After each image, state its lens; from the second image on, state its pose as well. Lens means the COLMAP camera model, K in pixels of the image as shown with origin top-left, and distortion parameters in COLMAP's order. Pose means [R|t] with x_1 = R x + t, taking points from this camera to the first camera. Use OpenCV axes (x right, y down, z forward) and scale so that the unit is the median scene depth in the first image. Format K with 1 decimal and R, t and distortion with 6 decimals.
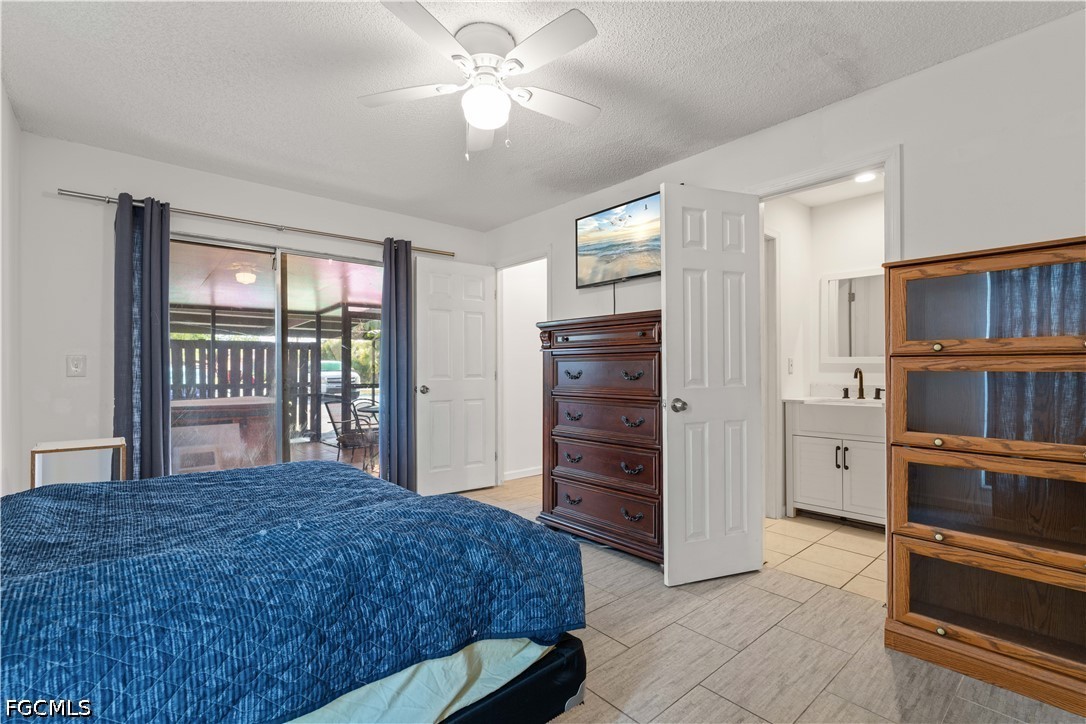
lens RADIAL K [[491.3, 0, 544.5], [0, 491.3, 367.9], [0, 0, 1]] dist [-0.008260, 0.003105]
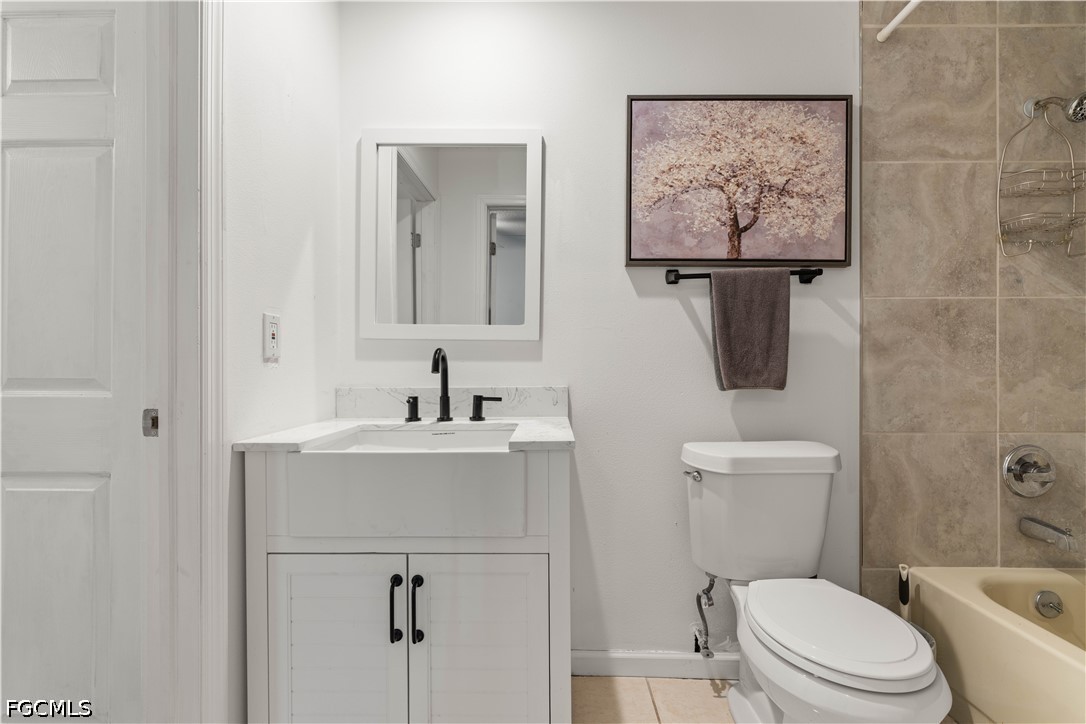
lens RADIAL K [[491.3, 0, 547.2], [0, 491.3, 363.8], [0, 0, 1]] dist [-0.008260, 0.003105]
pose [[0.667023, 0.003982, 0.745027, 0.389320], [-0.002841, 0.999992, -0.002801, 0.014209], [-0.745032, -0.000248, 0.667029, 0.651649]]
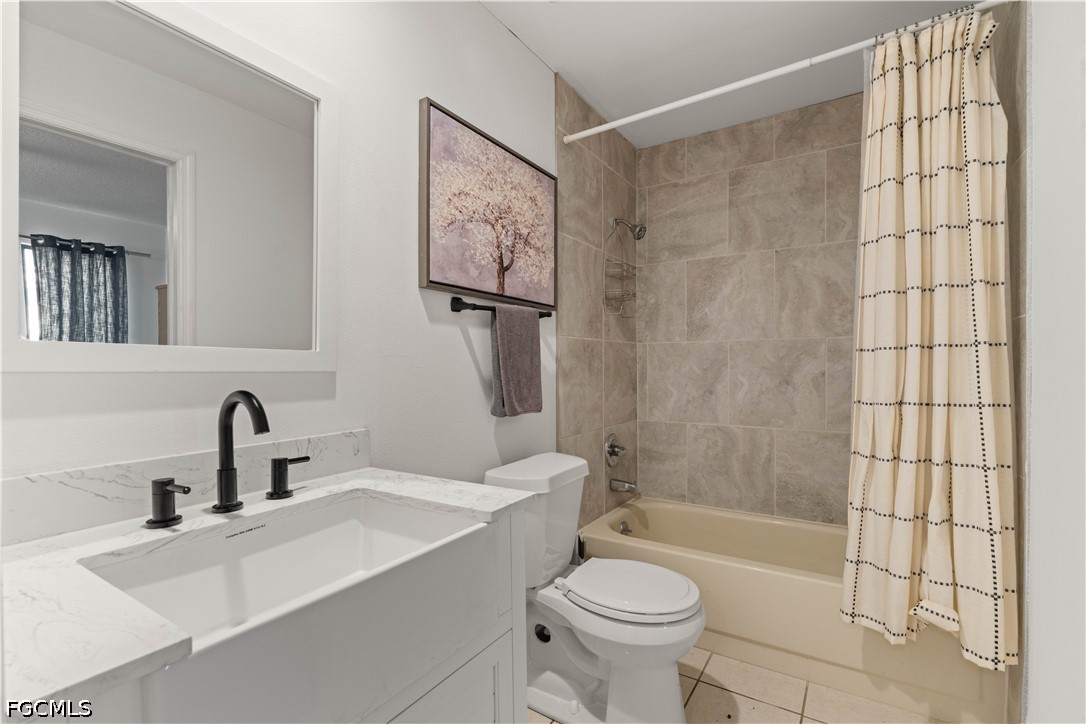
lens RADIAL K [[491.3, 0, 545.6], [0, 491.3, 372.5], [0, 0, 1]] dist [-0.008260, 0.003105]
pose [[-0.279054, -0.007549, 0.960246, 0.357198], [0.005474, 0.999940, 0.009452, -0.010269], [-0.960260, 0.007894, -0.278996, 0.915006]]
